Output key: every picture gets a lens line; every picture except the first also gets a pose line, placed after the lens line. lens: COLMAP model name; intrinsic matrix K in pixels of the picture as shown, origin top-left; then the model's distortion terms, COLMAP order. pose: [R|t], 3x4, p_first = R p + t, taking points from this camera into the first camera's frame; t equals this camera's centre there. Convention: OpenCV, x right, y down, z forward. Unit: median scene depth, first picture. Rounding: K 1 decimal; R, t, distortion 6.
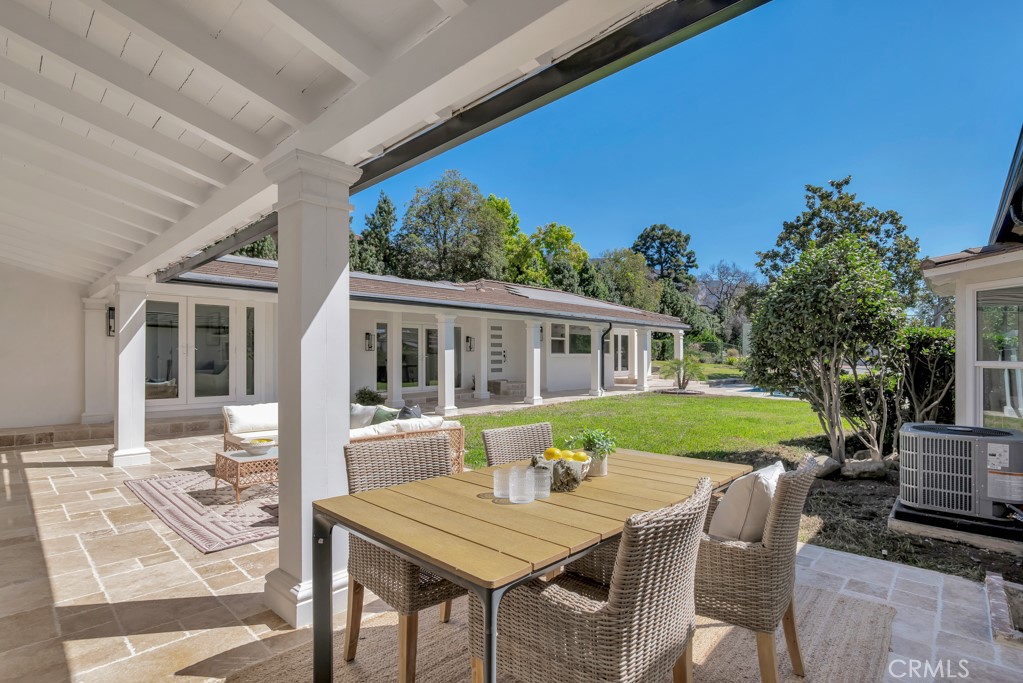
lens RADIAL K [[496.2, 0, 511.5], [0, 496.2, 341.5], [0, 0, 1]] dist [-0.001419, -0.000709]
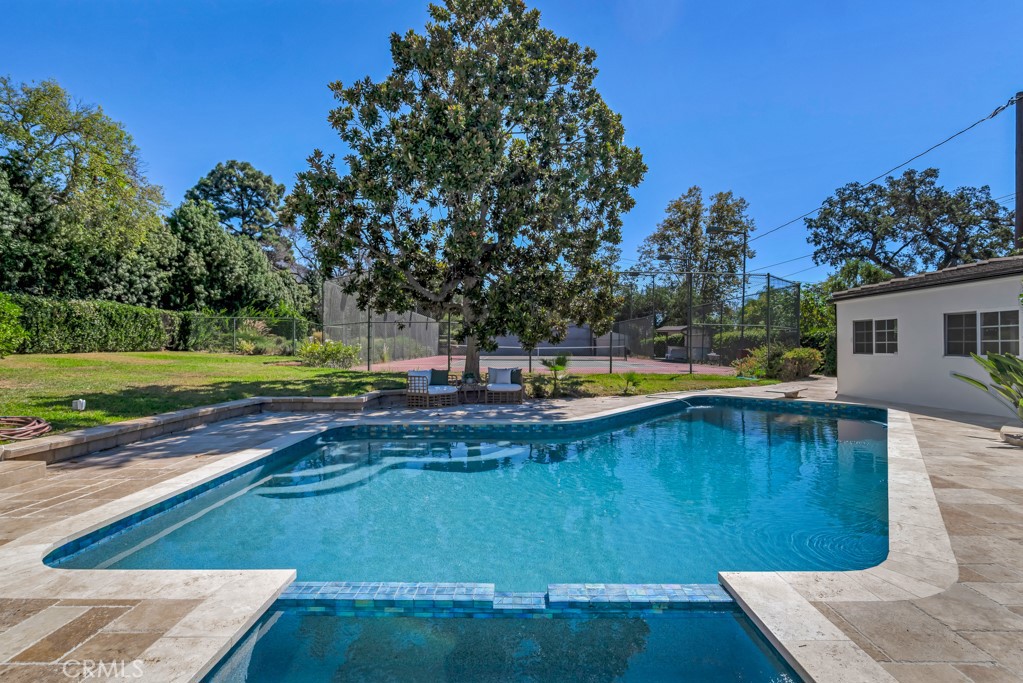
lens RADIAL K [[482.8, 0, 511.5], [0, 482.8, 341.5], [0, 0, 1]] dist [-0.002474, -0.000408]
pose [[0.739684, 0.007712, 0.672910, 0.334447], [-0.019471, 0.999761, 0.009945, 0.025563], [-0.672673, -0.020459, 0.739657, 0.596278]]
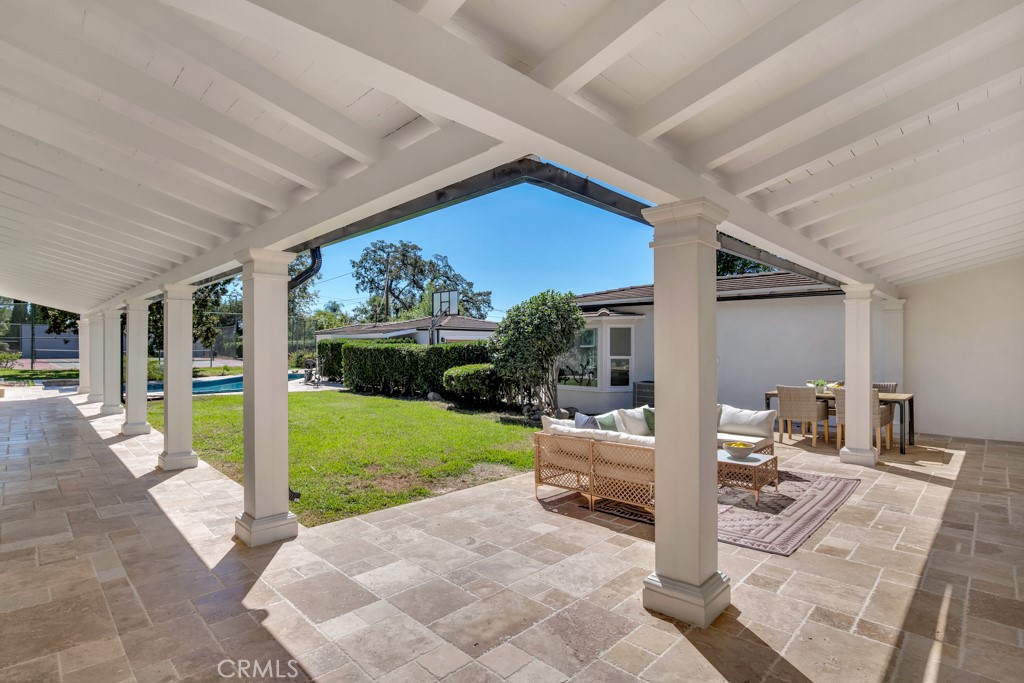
lens RADIAL K [[489.9, 0, 508.4], [0, 489.9, 341.3], [0, 0, 1]] dist [-0.012429, 0.001923]
pose [[0.033884, 0.010219, 0.999374, -0.260135], [-0.028377, 0.999554, -0.009259, 0.000494], [-0.999023, -0.028045, 0.034159, 0.242143]]
